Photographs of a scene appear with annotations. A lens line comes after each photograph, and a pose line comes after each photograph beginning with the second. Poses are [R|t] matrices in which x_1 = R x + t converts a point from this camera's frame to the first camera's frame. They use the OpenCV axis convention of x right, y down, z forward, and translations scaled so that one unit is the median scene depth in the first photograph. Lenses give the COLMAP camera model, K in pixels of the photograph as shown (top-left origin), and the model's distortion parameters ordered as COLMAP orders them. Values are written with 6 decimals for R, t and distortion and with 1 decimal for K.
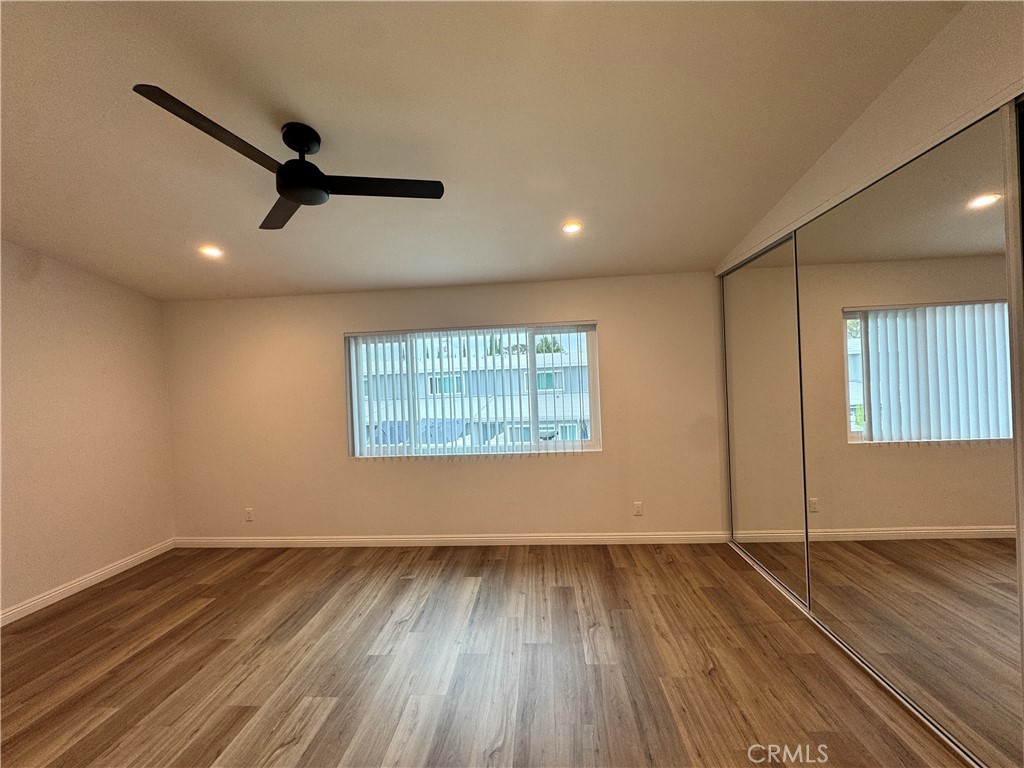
lens RADIAL K [[408.7, 0, 511.5], [0, 408.7, 381.9], [0, 0, 1]] dist [-0.008013, 0.001517]
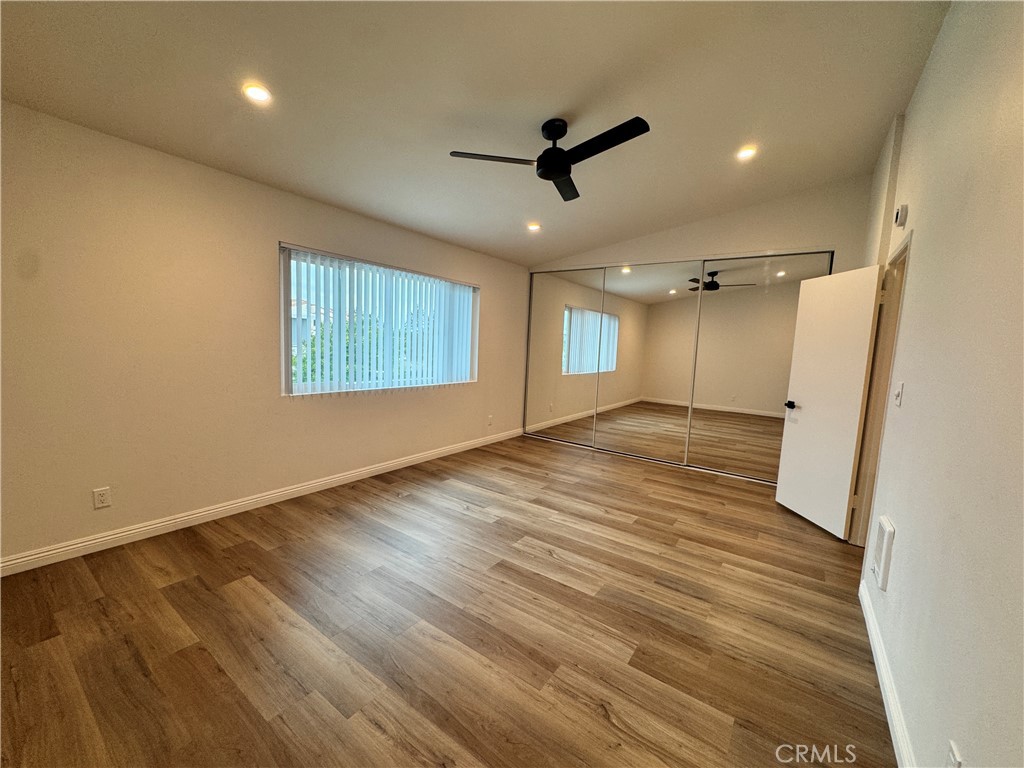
lens RADIAL K [[408.7, 0, 512.9], [0, 408.7, 386.0], [0, 0, 1]] dist [-0.008013, 0.001517]
pose [[0.513060, -0.023341, 0.858035, -0.930192], [-0.065944, 0.995604, 0.066515, 0.085309], [-0.855816, -0.090708, 0.509265, 0.194282]]
